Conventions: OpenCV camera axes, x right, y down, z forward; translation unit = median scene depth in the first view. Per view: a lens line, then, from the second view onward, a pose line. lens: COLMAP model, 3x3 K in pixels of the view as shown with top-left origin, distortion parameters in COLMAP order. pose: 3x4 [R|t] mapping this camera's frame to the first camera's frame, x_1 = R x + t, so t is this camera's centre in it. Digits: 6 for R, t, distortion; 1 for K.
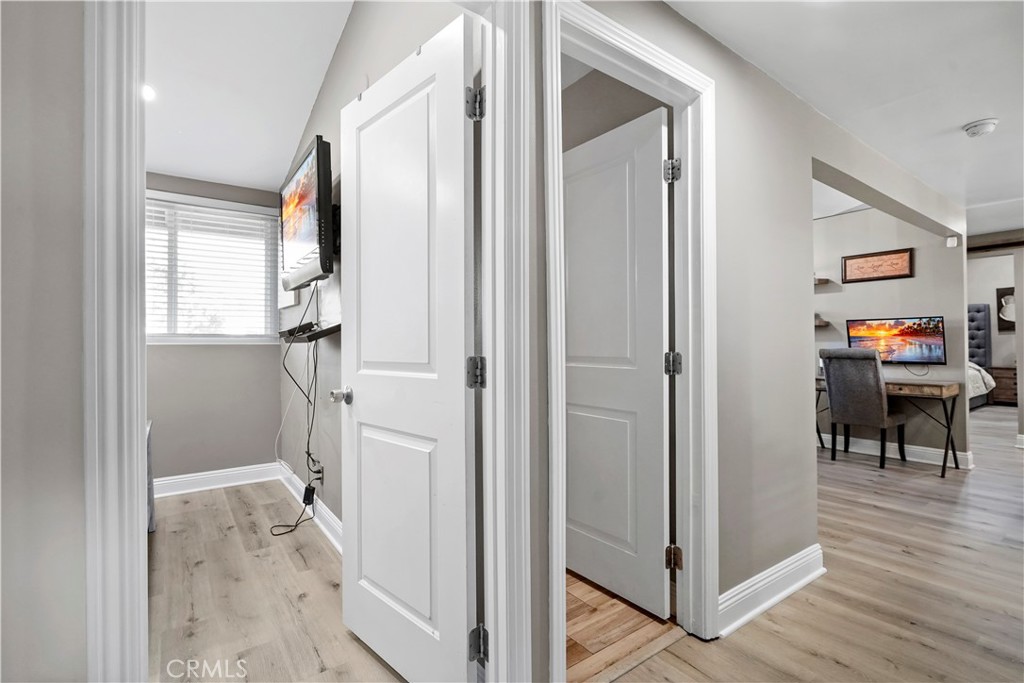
lens RADIAL K [[474.5, 0, 515.7], [0, 474.5, 344.8], [0, 0, 1]] dist [0.007626, 0.003296]
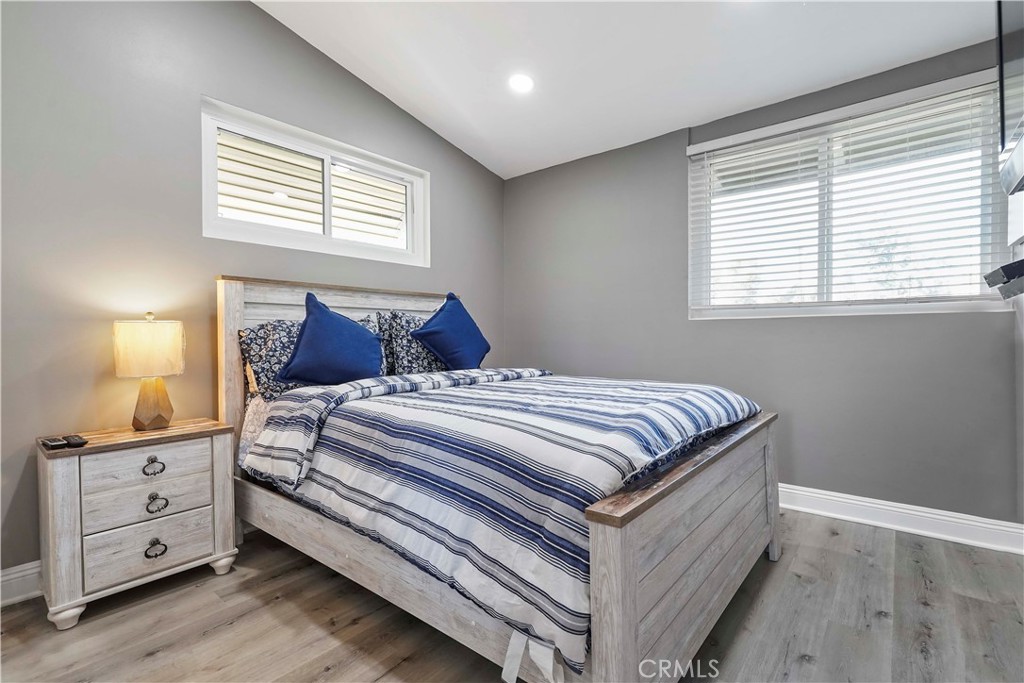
lens RADIAL K [[474.5, 0, 509.7], [0, 474.5, 342.7], [0, 0, 1]] dist [0.007626, 0.003296]
pose [[0.250543, 0.022326, -0.967848, -0.126918], [0.008011, 0.999652, 0.025133, 0.020757], [0.968072, -0.014051, 0.250277, 0.365728]]
